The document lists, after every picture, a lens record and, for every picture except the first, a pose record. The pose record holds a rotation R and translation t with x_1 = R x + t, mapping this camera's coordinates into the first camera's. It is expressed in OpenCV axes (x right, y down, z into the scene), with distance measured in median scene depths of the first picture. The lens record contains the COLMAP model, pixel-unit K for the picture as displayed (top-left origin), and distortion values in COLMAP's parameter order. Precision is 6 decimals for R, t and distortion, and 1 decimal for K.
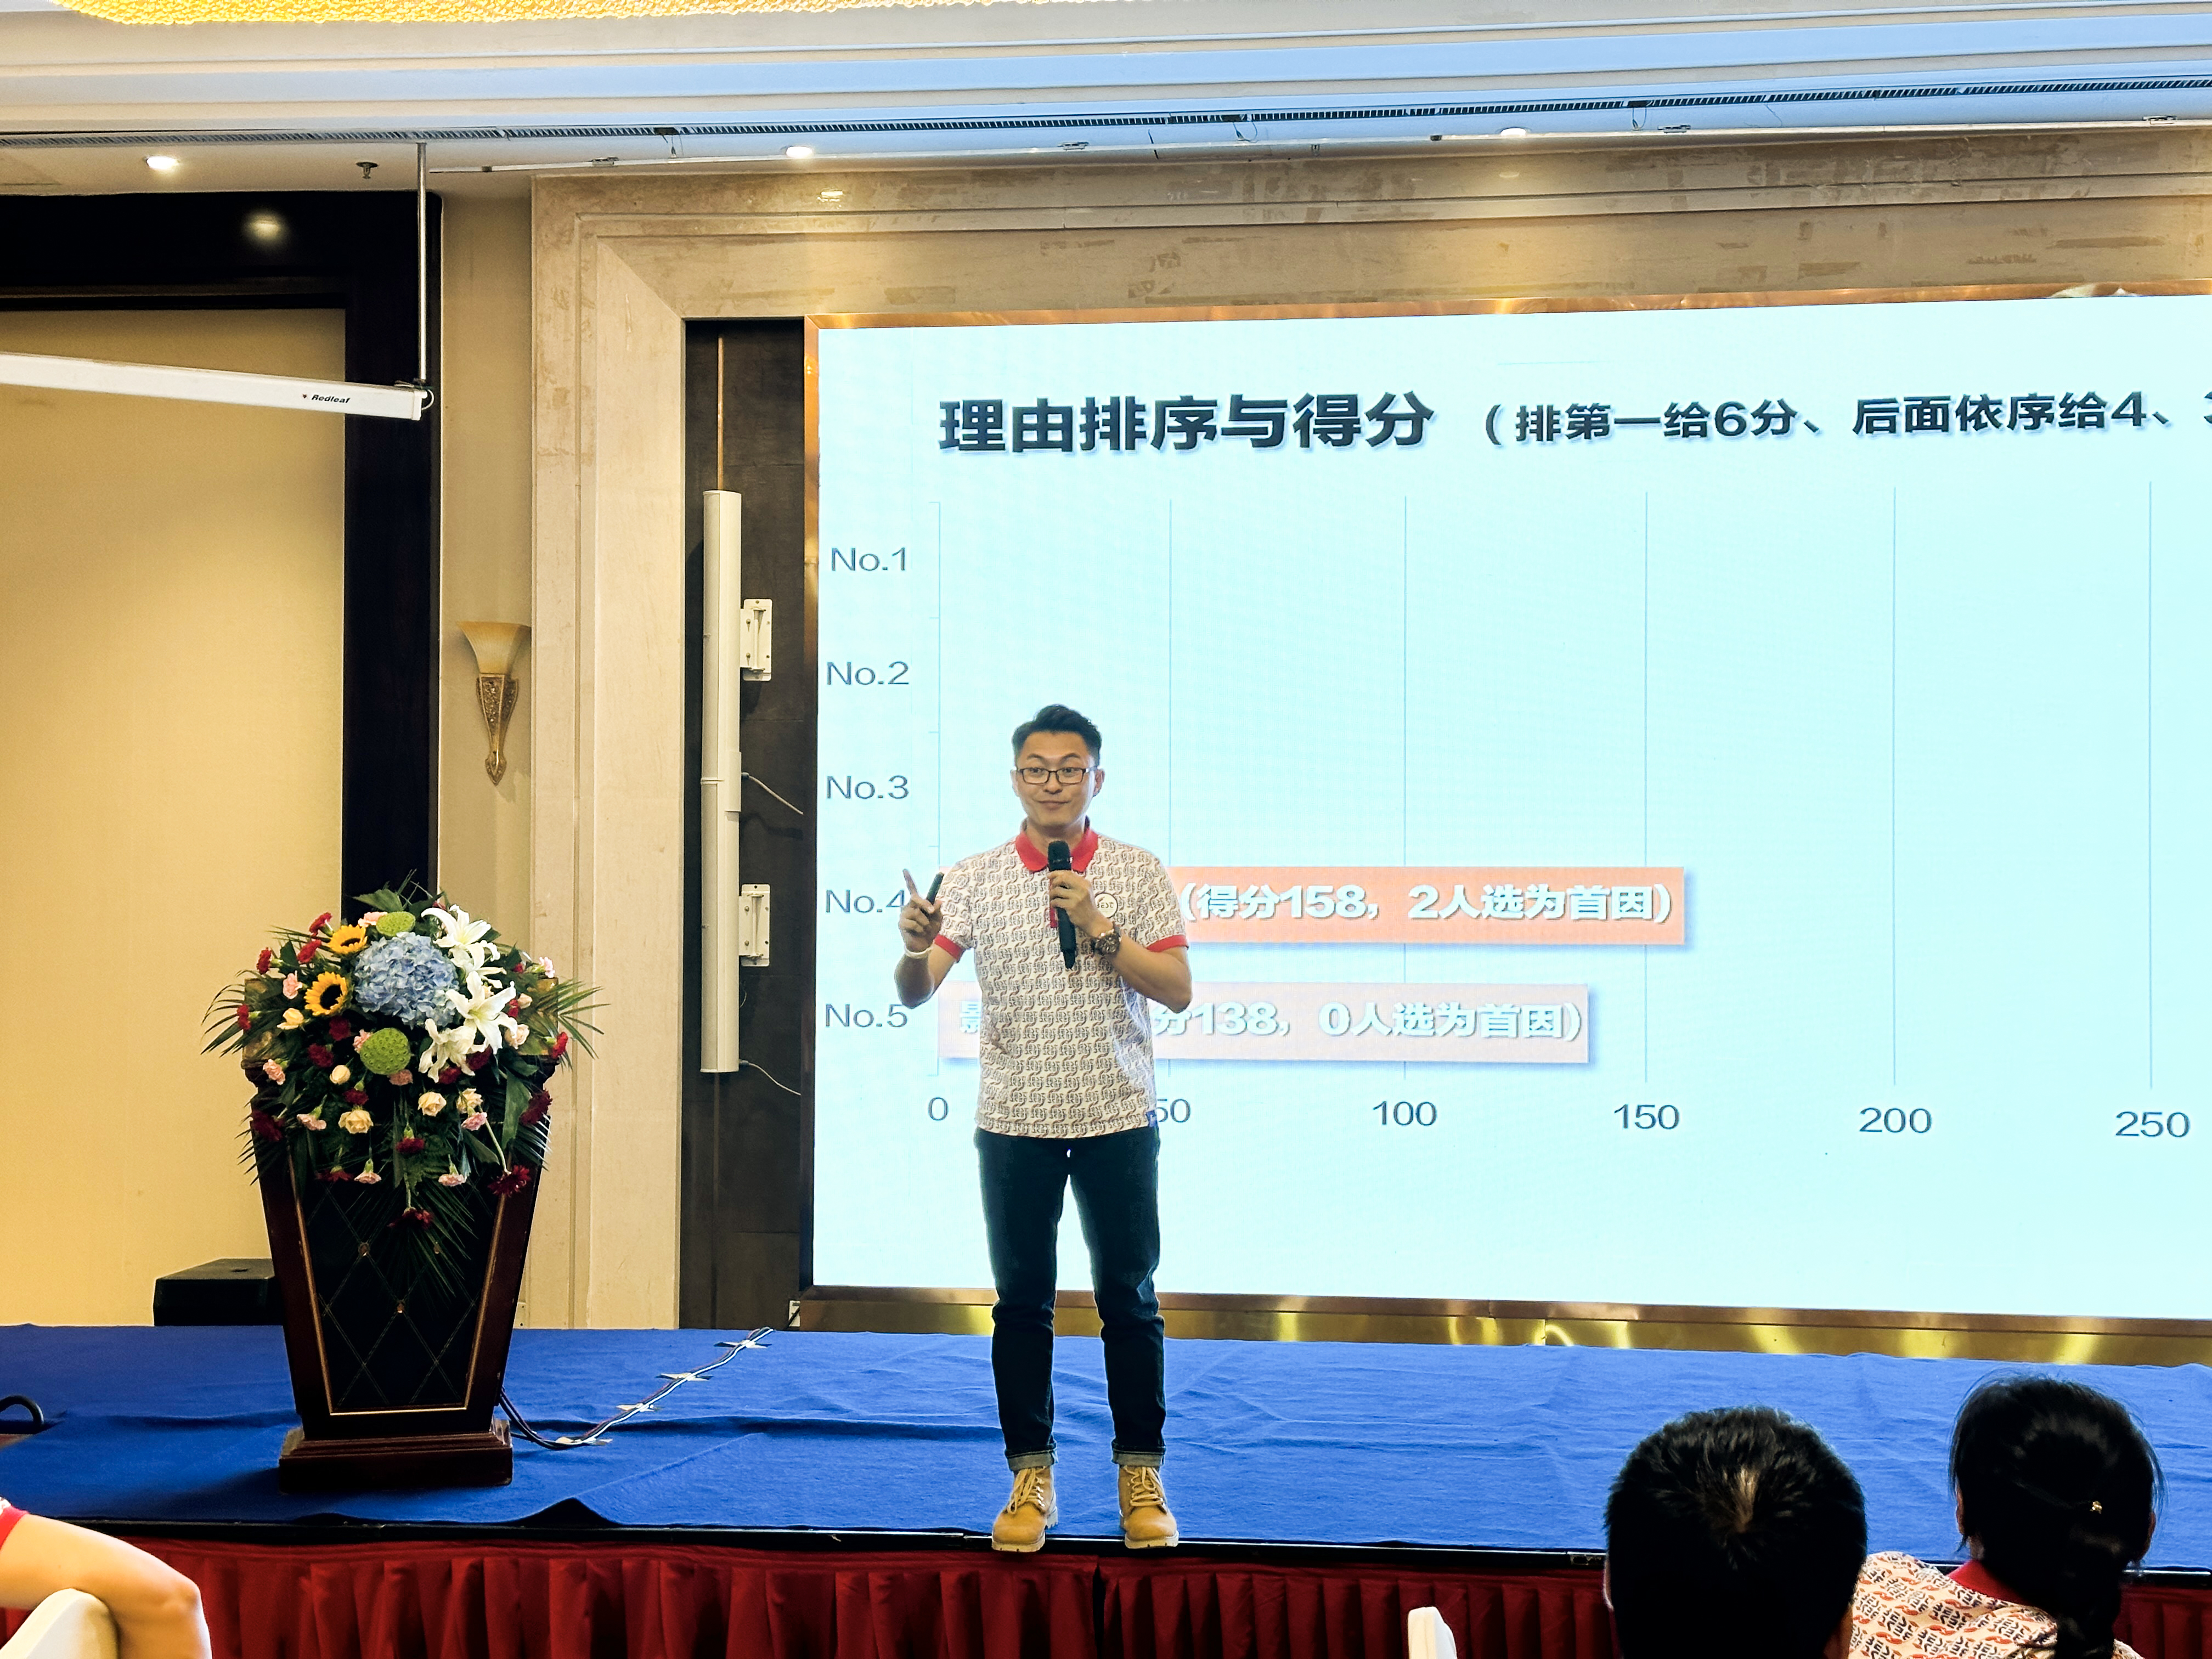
lens RADIAL K [[3067.6, 0, 1106.0], [0, 3067.6, 829.5], [0, 0, 1]] dist [0.196312, -0.284708]
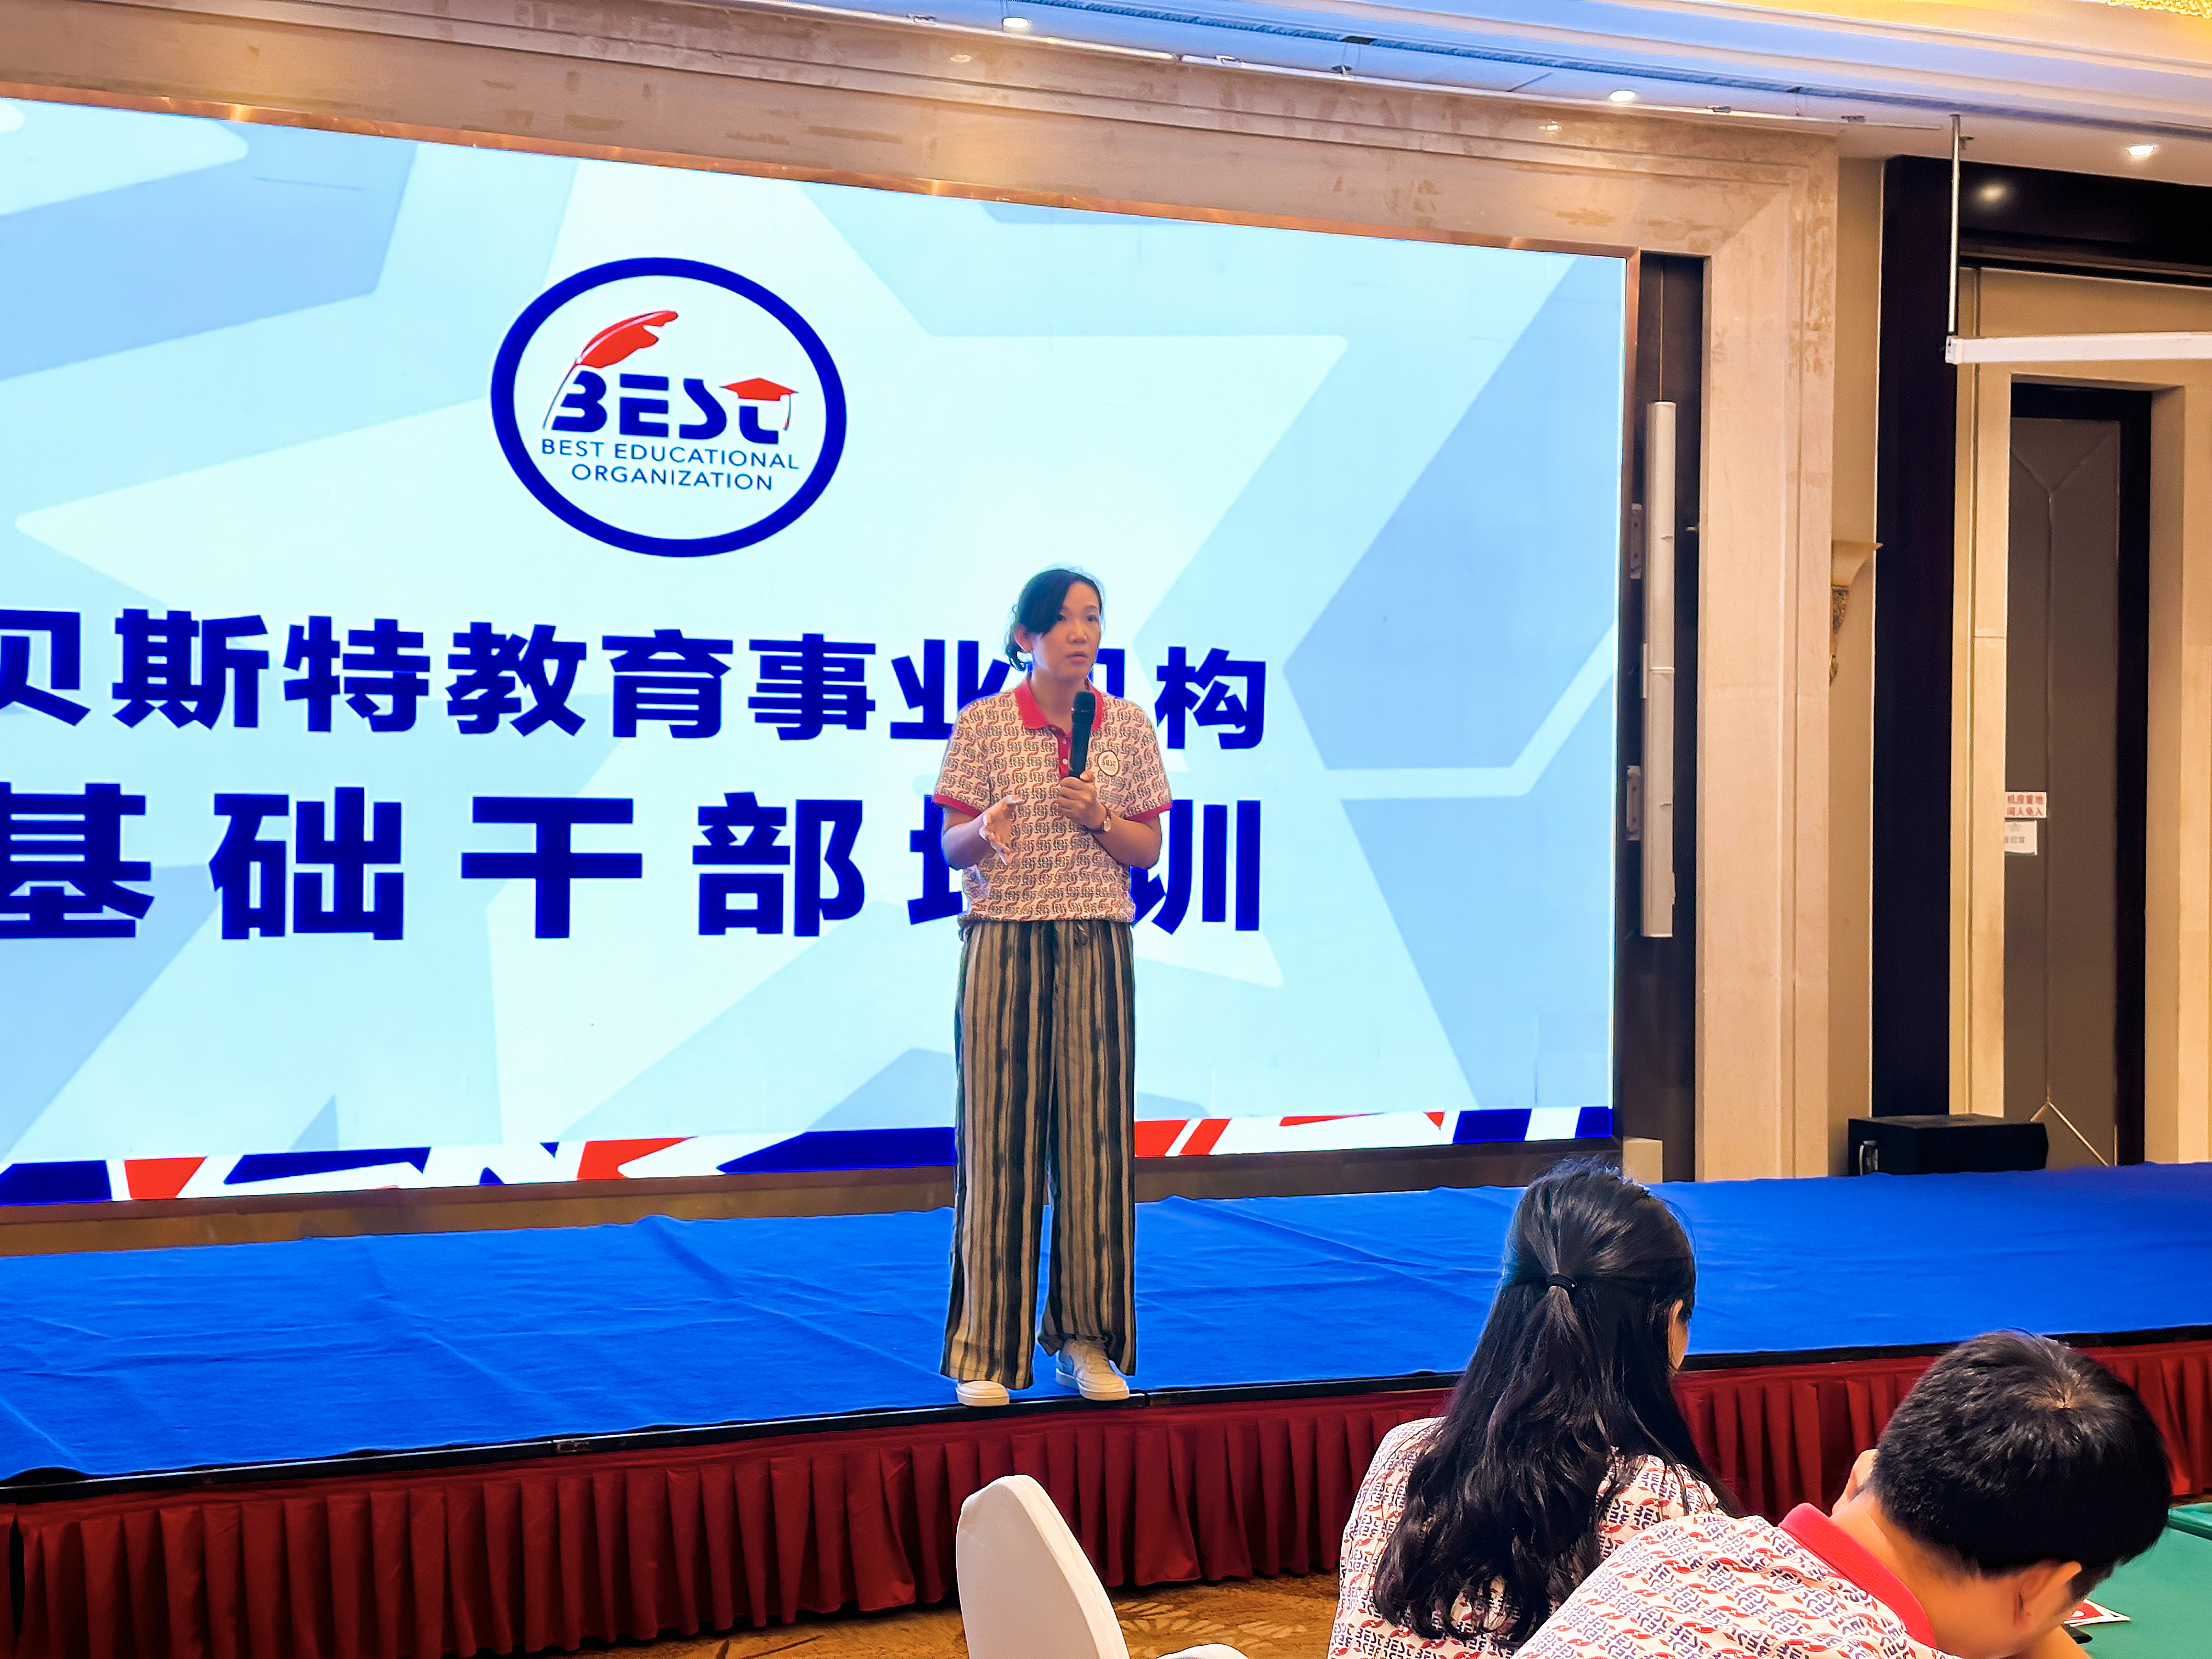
lens RADIAL K [[3067.6, 0, 1106.0], [0, 3067.6, 829.5], [0, 0, 1]] dist [0.196312, -0.284708]
pose [[0.871331, 0.002933, 0.490688, -0.108537], [-0.021274, 0.999268, 0.031804, 0.007497], [-0.490235, -0.038150, 0.870755, 0.060715]]
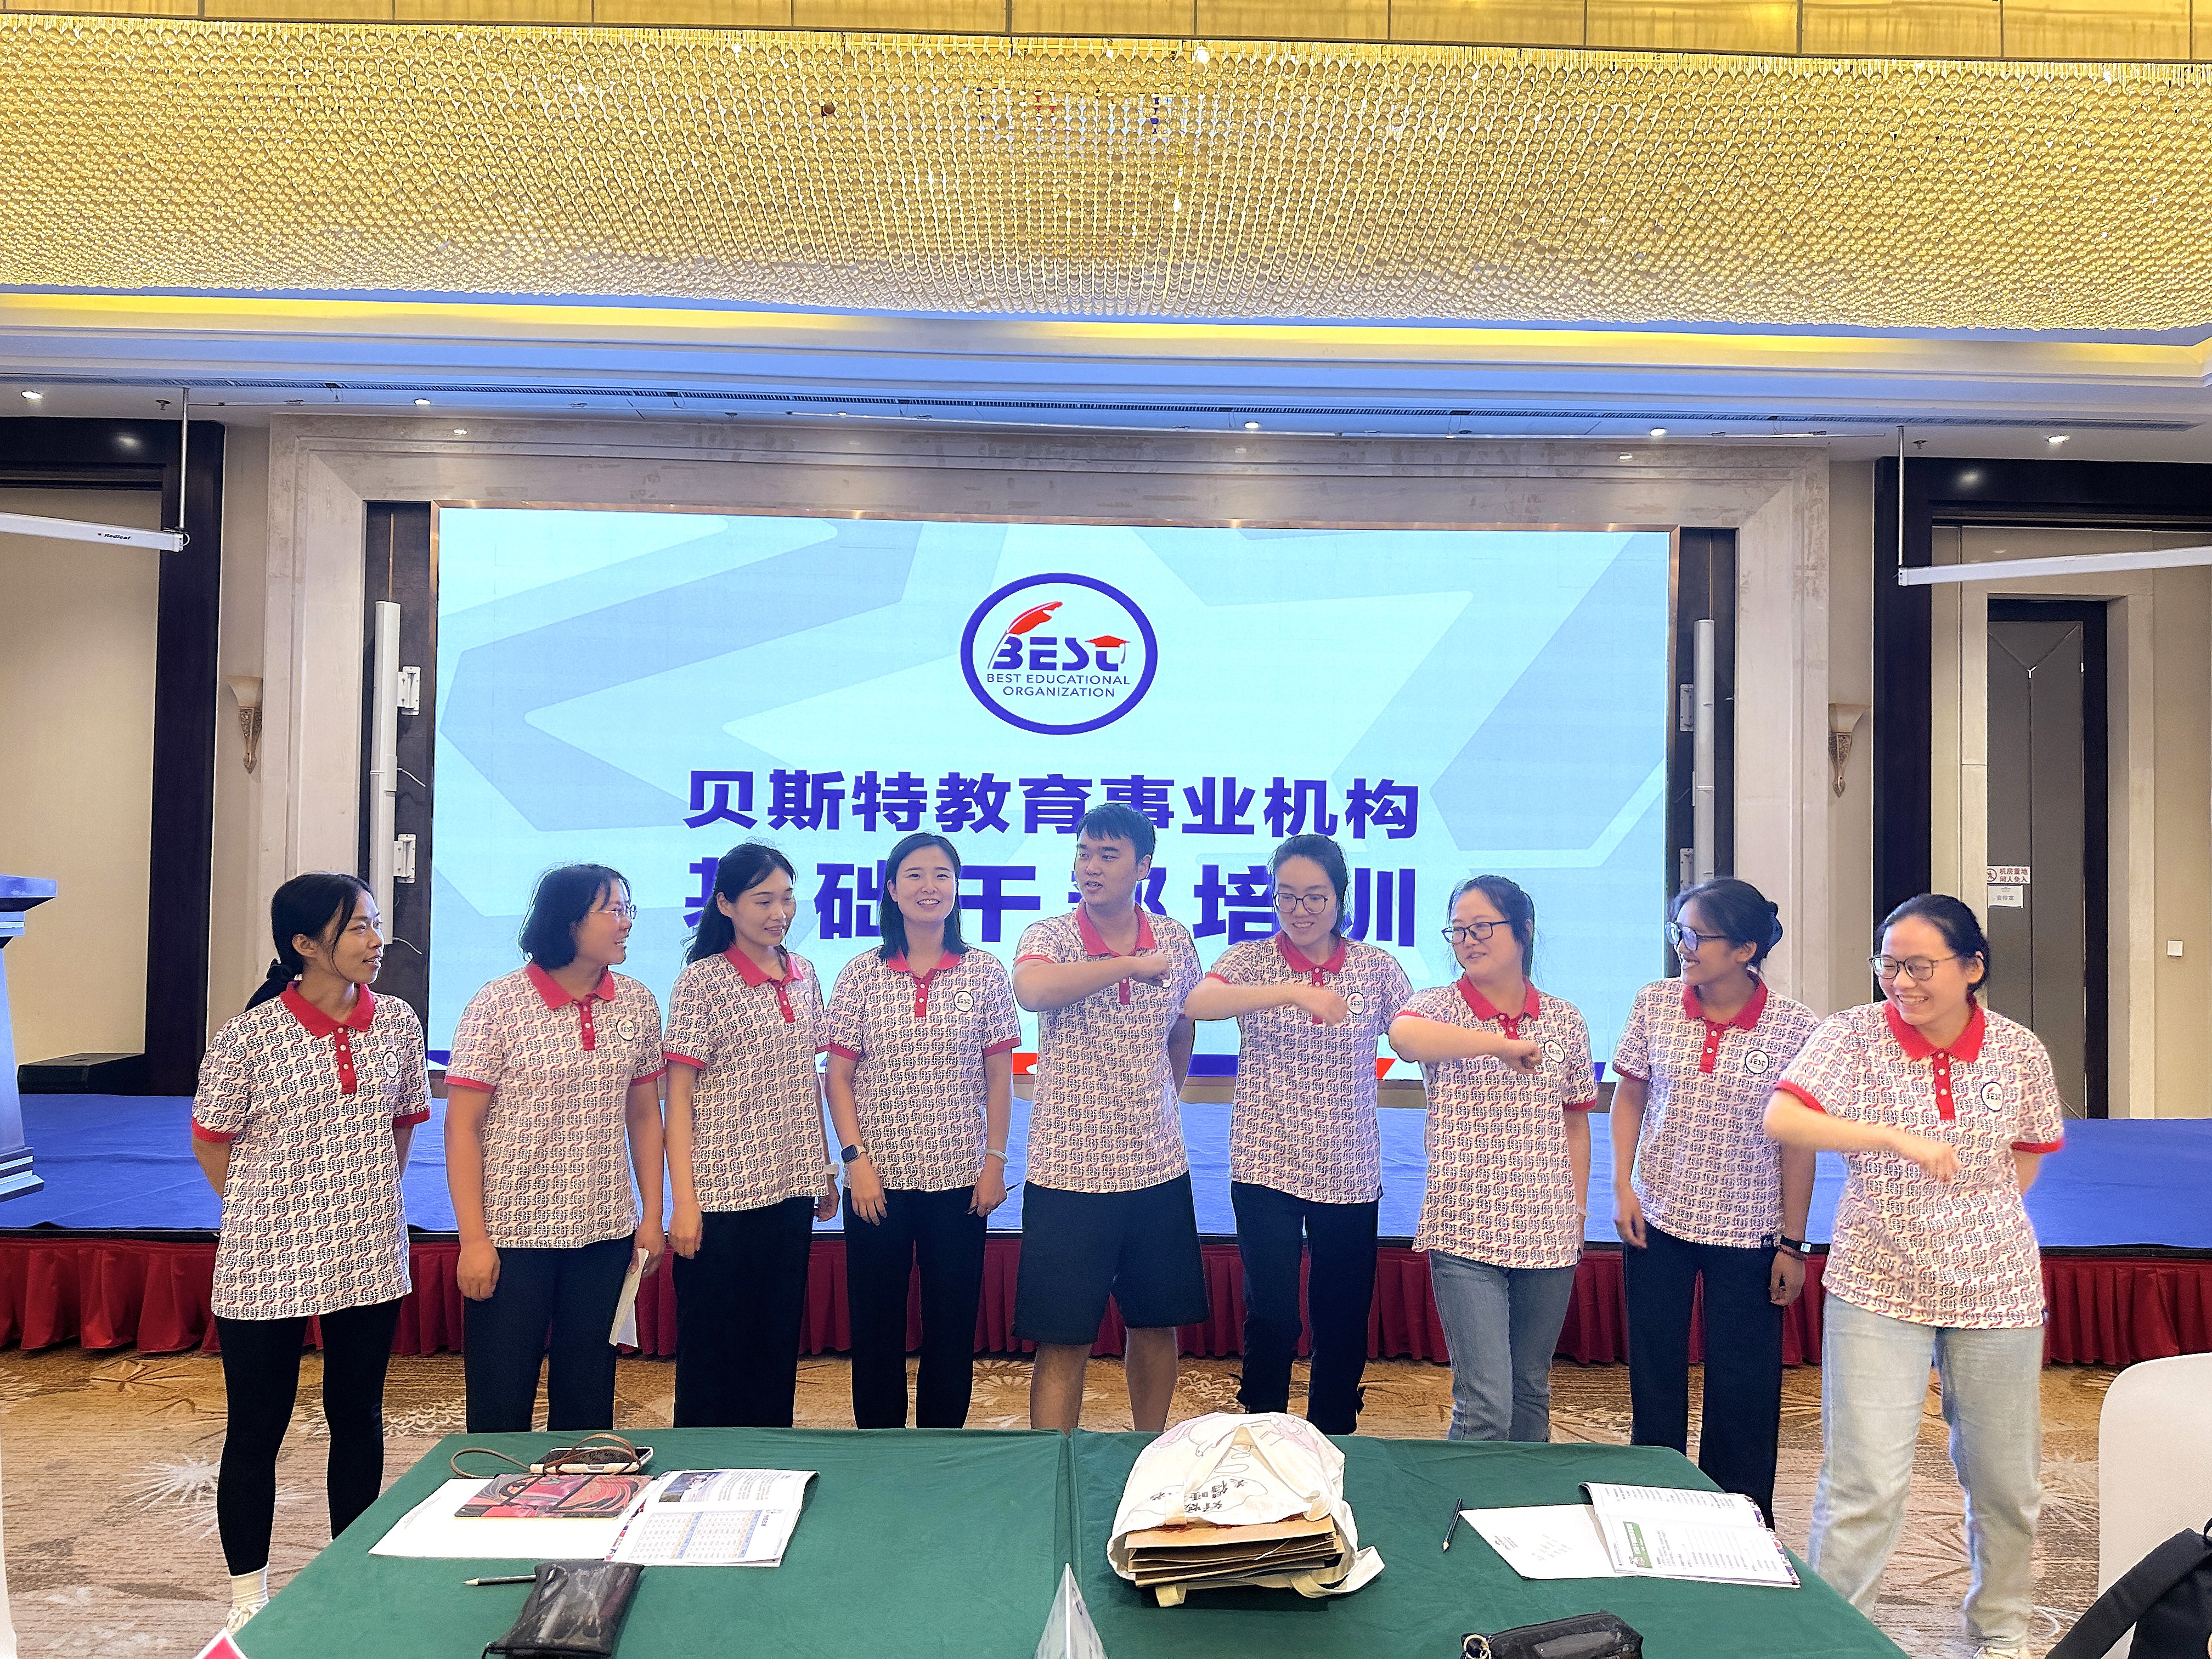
lens RADIAL K [[1541.8, 0, 1107.3], [0, 1541.8, 839.0], [0, 0, 1]] dist [0.154609, -0.218987]
pose [[0.991315, 0.013484, 0.130815, 0.163223], [-0.014820, 0.999847, 0.009242, 0.006952], [-0.130670, -0.011101, 0.991364, 0.088794]]
